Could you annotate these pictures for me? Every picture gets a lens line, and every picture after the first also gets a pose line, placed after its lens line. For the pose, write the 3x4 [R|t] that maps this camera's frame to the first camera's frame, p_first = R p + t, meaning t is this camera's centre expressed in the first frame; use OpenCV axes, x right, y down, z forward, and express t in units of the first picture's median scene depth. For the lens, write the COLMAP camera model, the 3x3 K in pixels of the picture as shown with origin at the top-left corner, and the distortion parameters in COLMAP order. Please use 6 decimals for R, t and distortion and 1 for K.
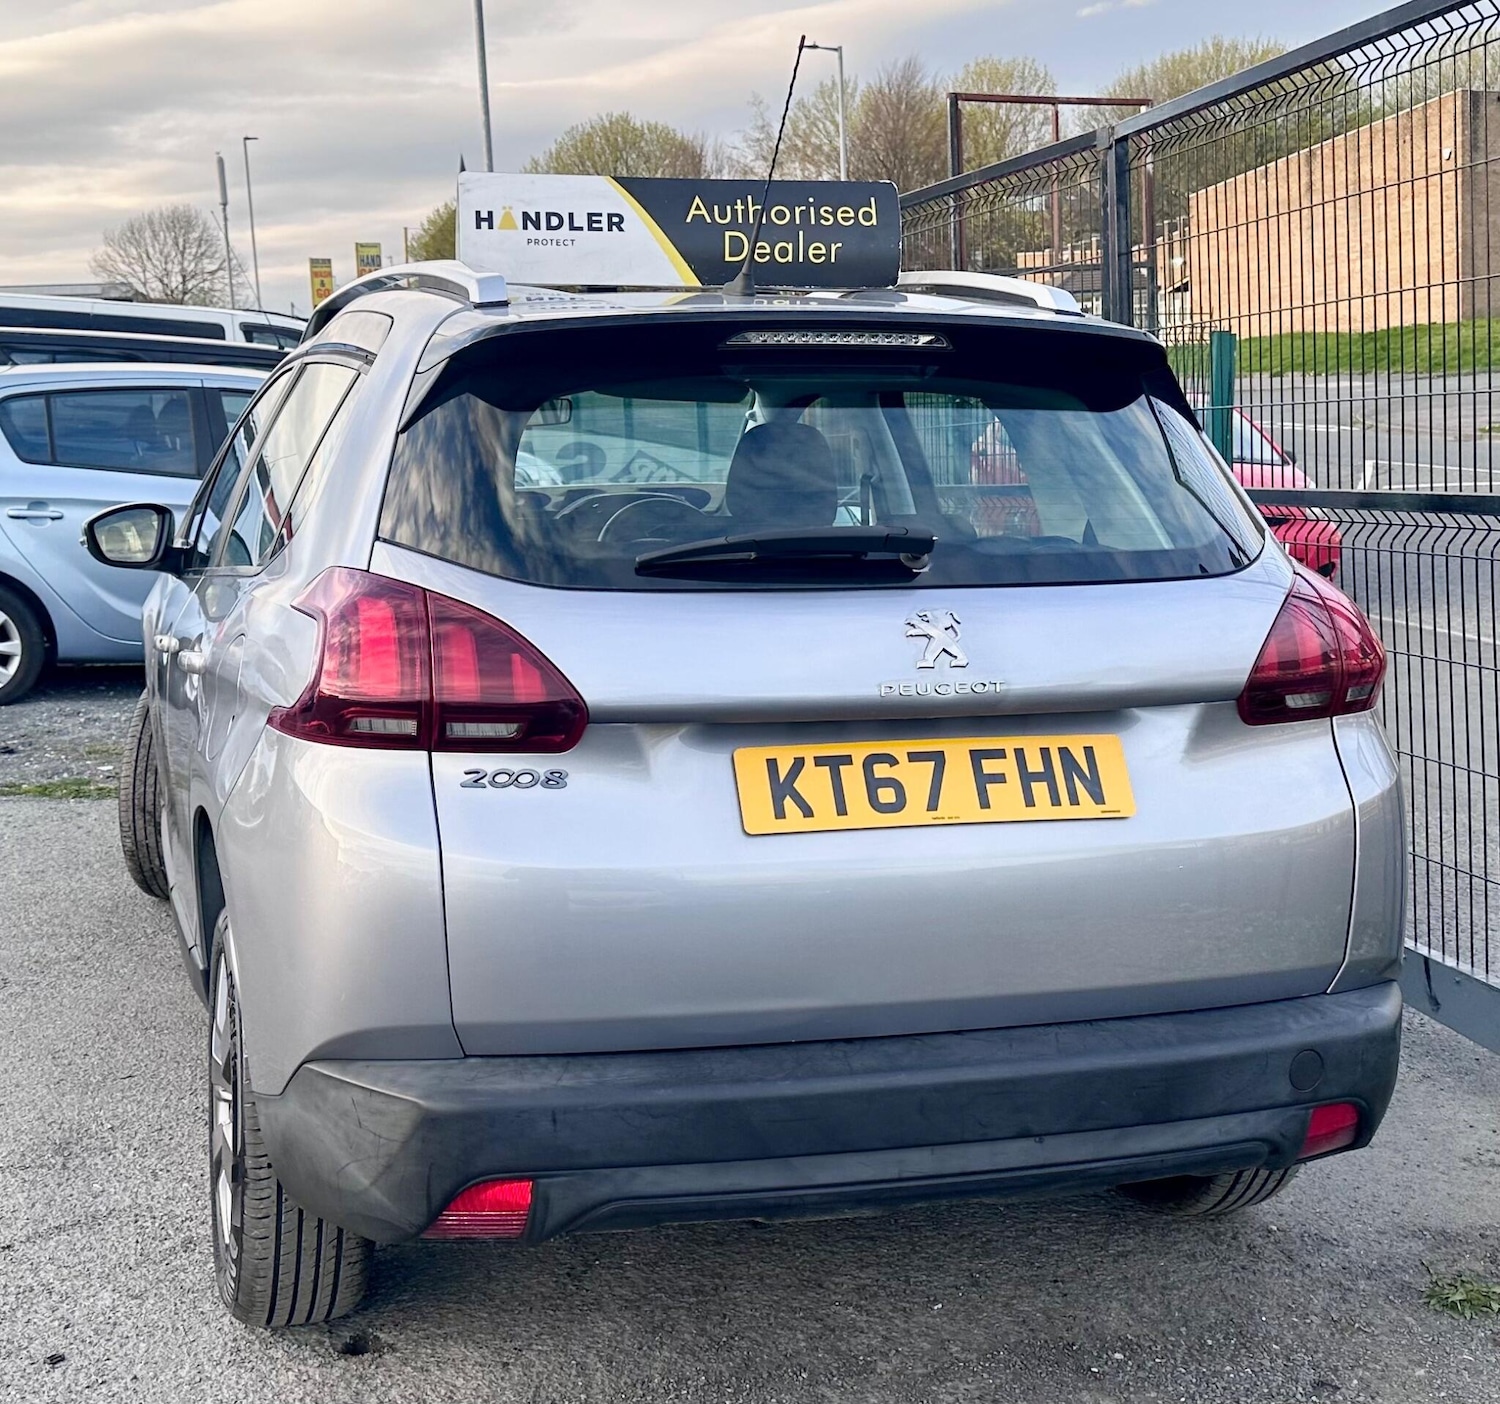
lens RADIAL K [[2023.2, 0, 637.9], [0, 2023.2, 701.8], [0, 0, 1]] dist [0.207460, -0.452564]
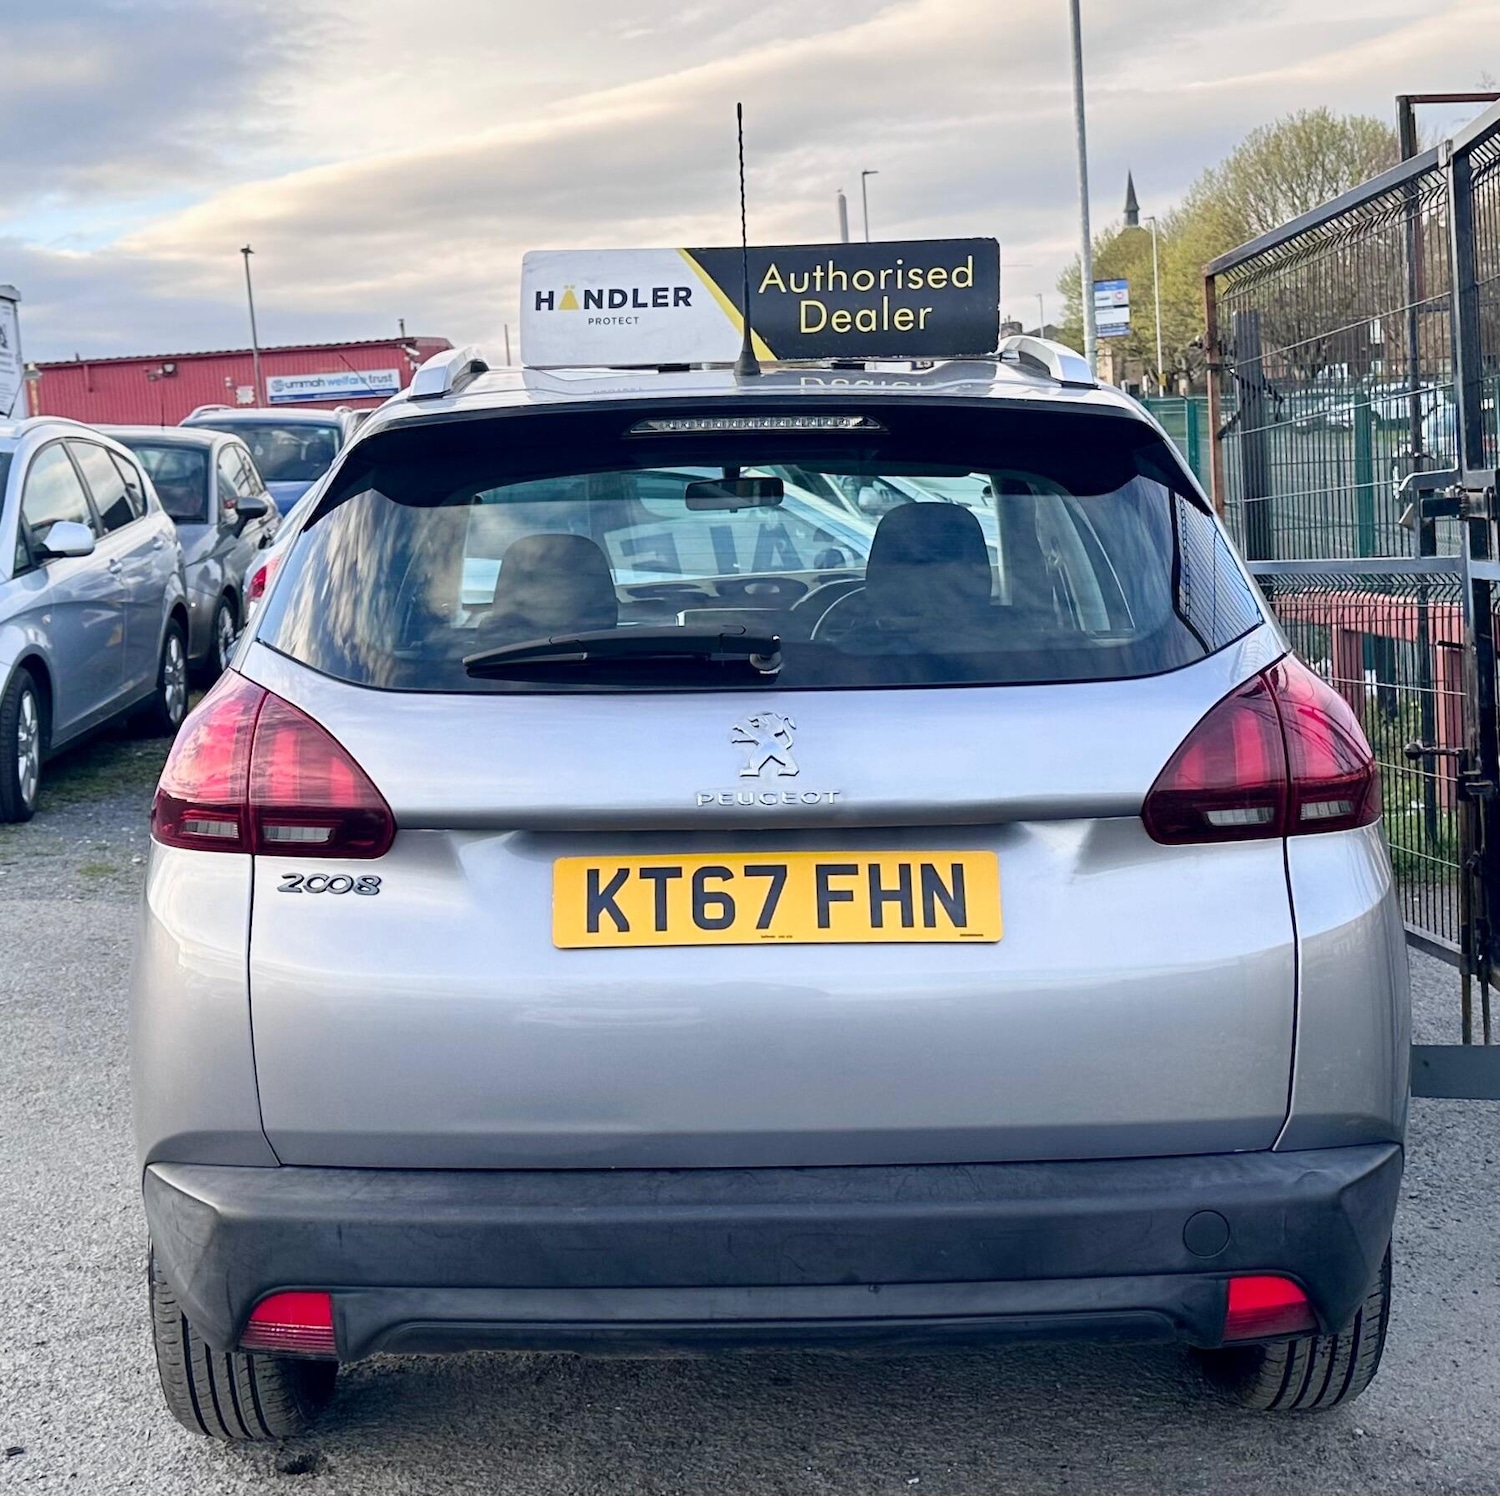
lens RADIAL K [[2344.5, 0, 691.9], [0, 2344.5, 765.2], [0, 0, 1]] dist [0.161206, -0.189912]
pose [[0.963723, 0.010096, -0.266715, 0.366416], [-0.014902, 0.999761, -0.016002, -0.003558], [0.266490, 0.019396, 0.963643, -0.046824]]
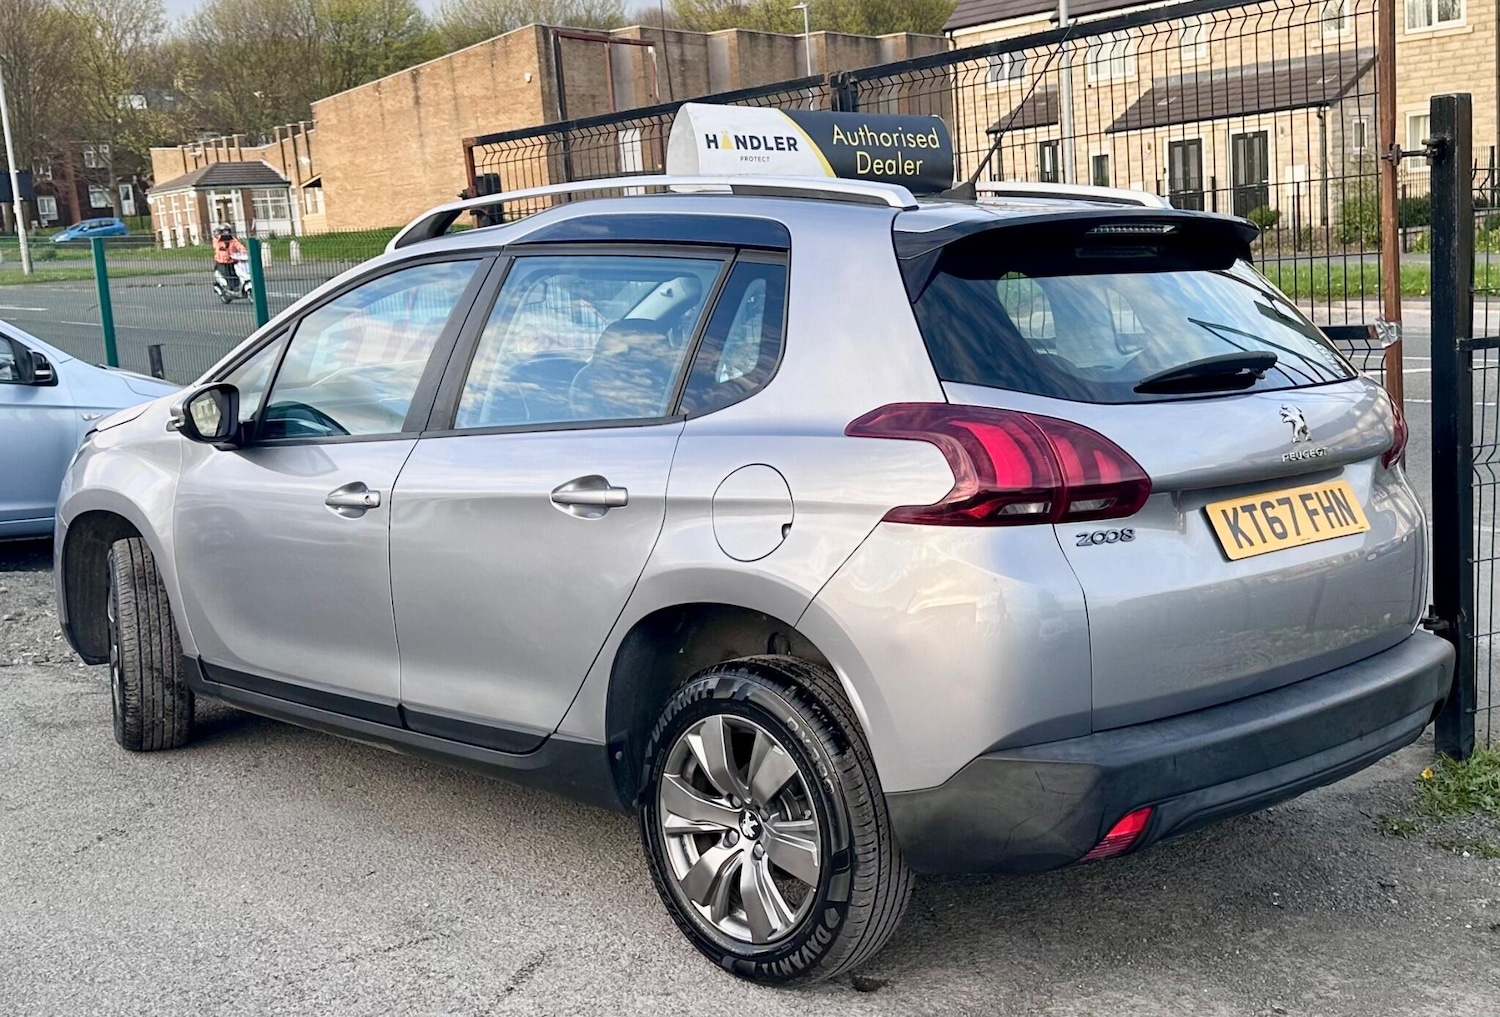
lens RADIAL K [[1794.3, 0, 725.8], [0, 1794.3, 561.1], [0, 0, 1]] dist [0.194377, -0.408684]
pose [[0.877672, -0.096587, 0.469427, -0.803488], [0.093551, 0.995167, 0.029851, -0.007753], [-0.470042, 0.017716, 0.882466, -0.006194]]
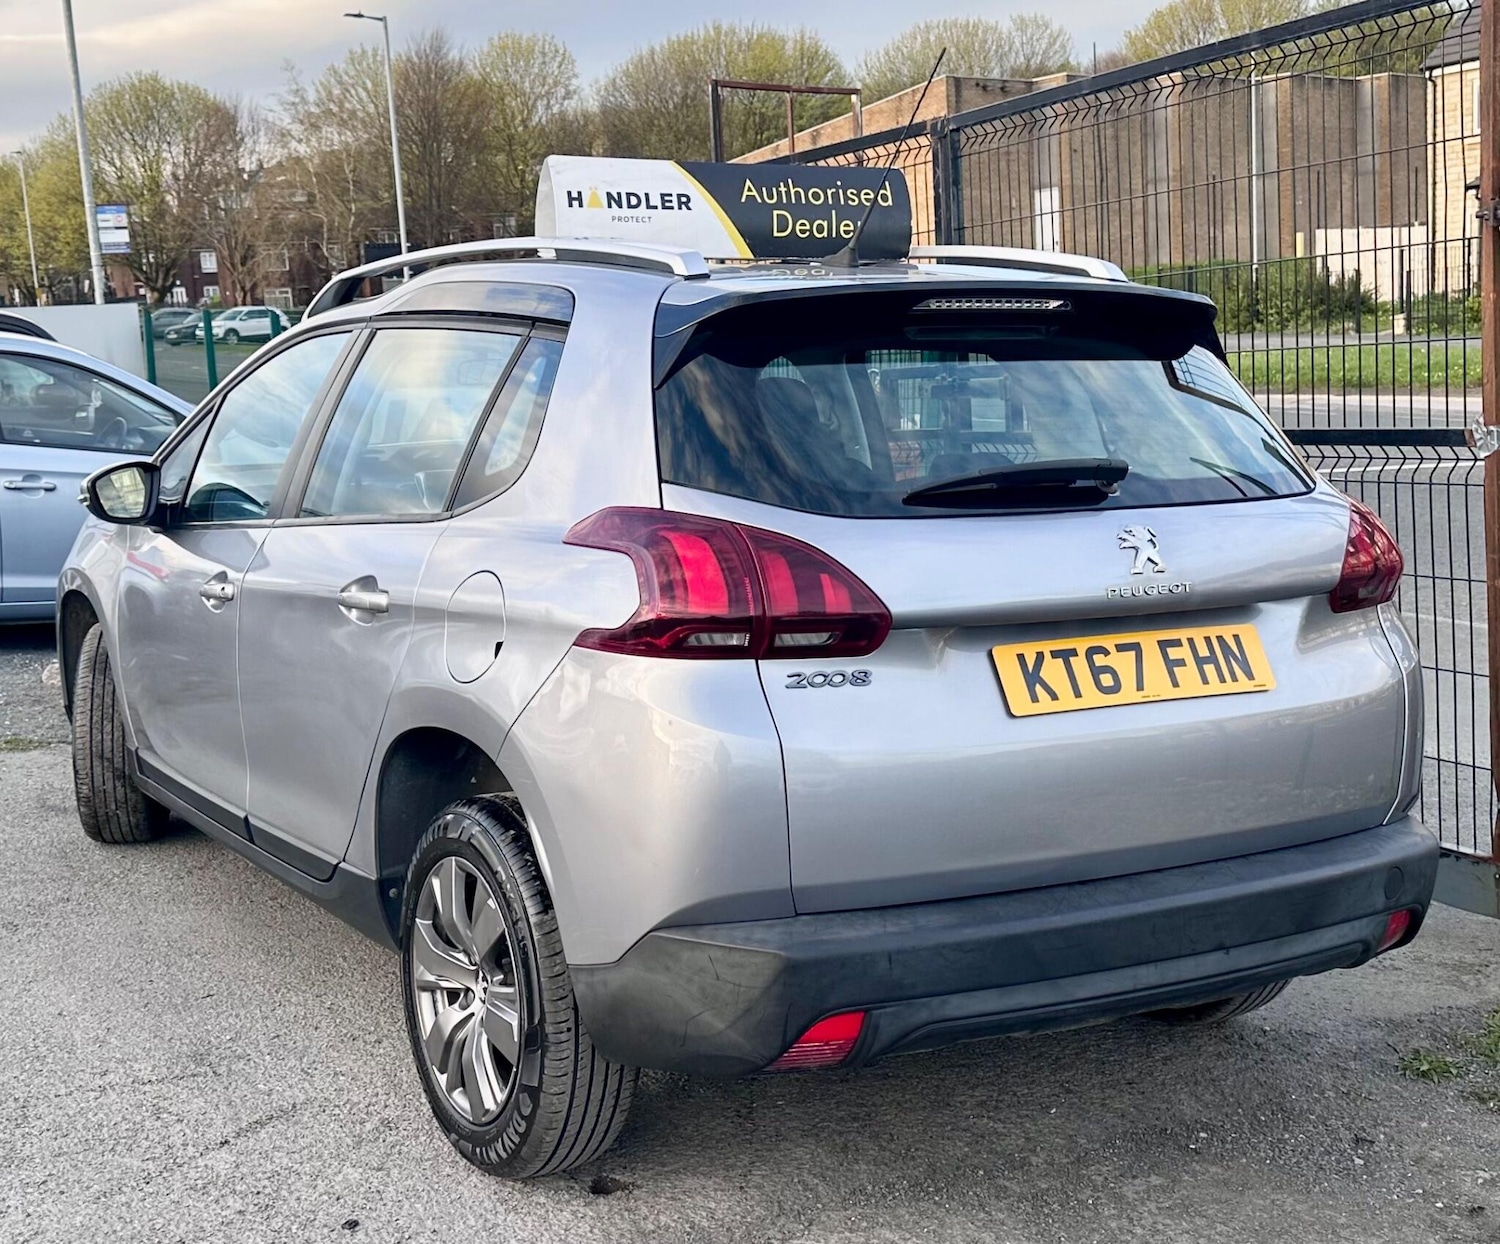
lens RADIAL K [[1944.6, 0, 633.2], [0, 1944.6, 678.0], [0, 0, 1]] dist [0.209396, -0.437104]
pose [[0.973602, -0.045749, 0.223620, -0.380265], [0.042517, 0.998910, 0.019250, 0.009255], [-0.224257, -0.009234, 0.974486, -0.076583]]
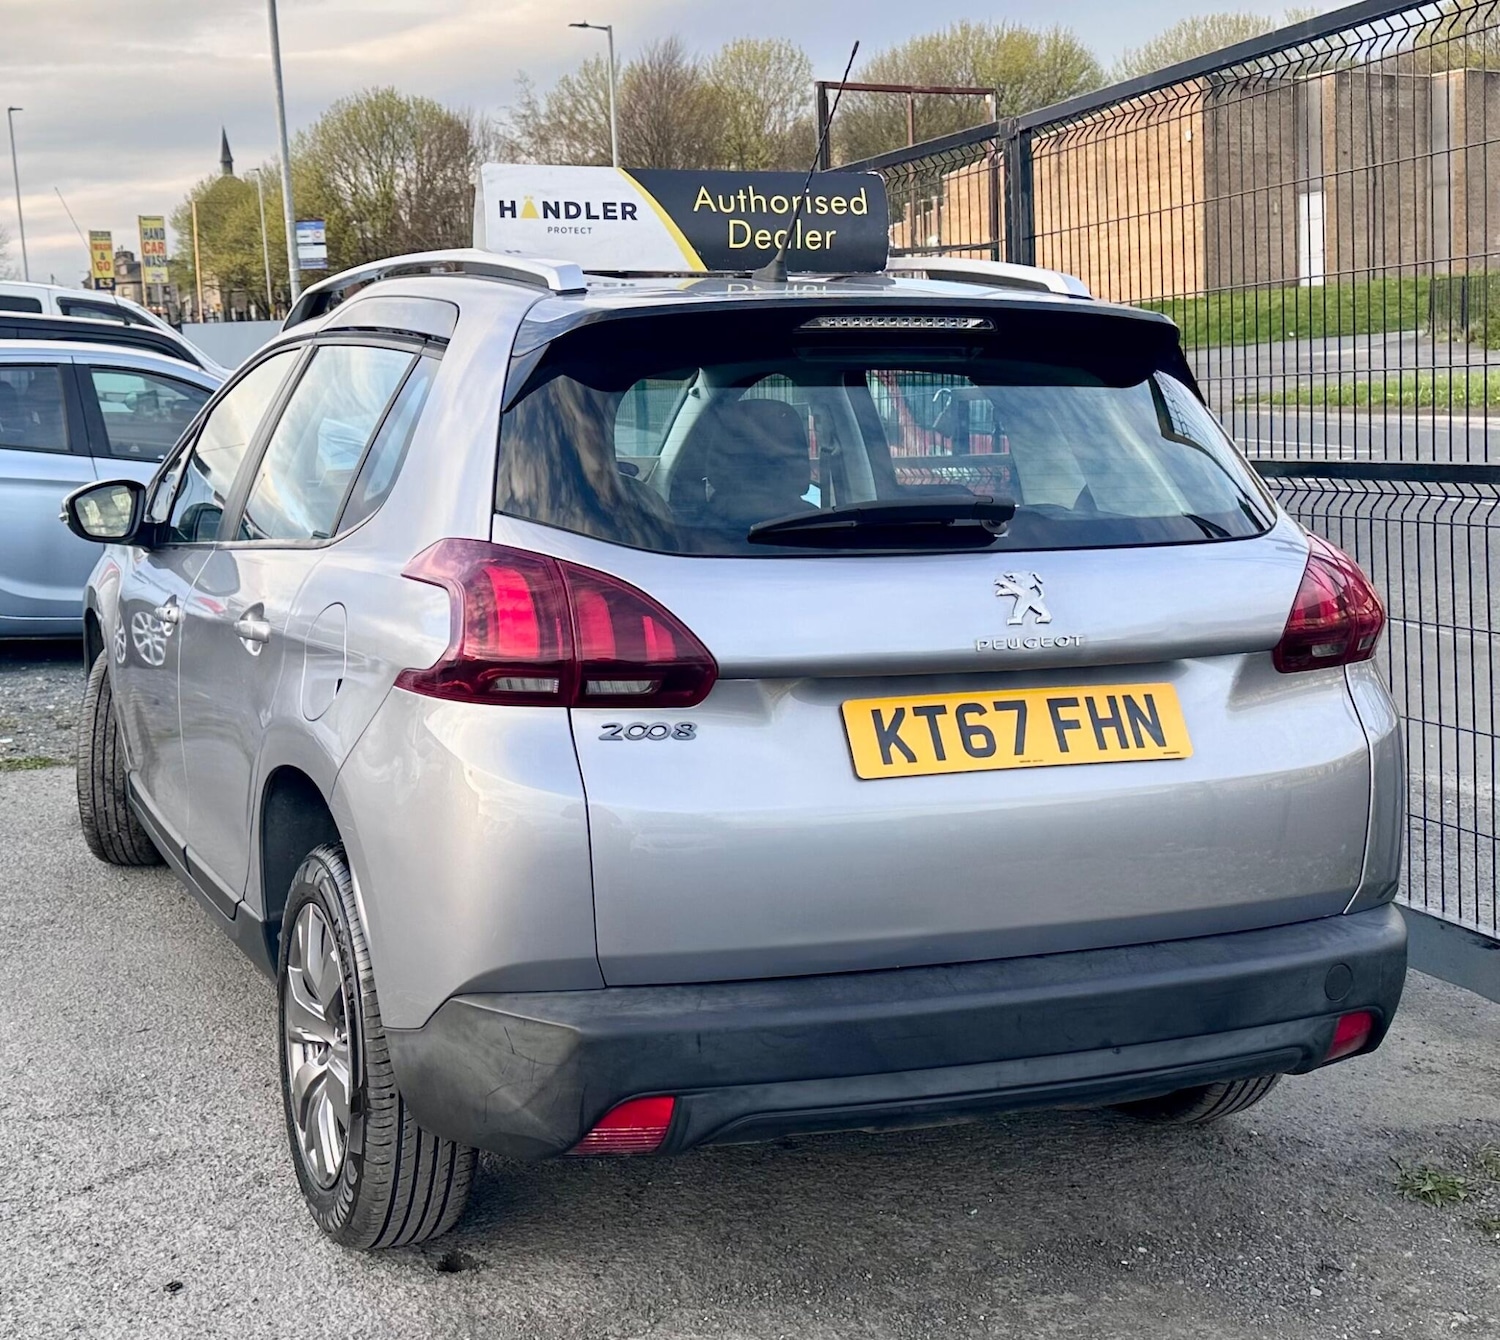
lens RADIAL K [[1992.6, 0, 568.1], [0, 1992.6, 698.2], [0, 0, 1]] dist [0.214358, -0.460958]
pose [[0.996643, -0.015619, 0.080362, -0.168500], [0.014553, 0.999798, 0.013830, 0.004170], [-0.080562, -0.012614, 0.996670, -0.056135]]
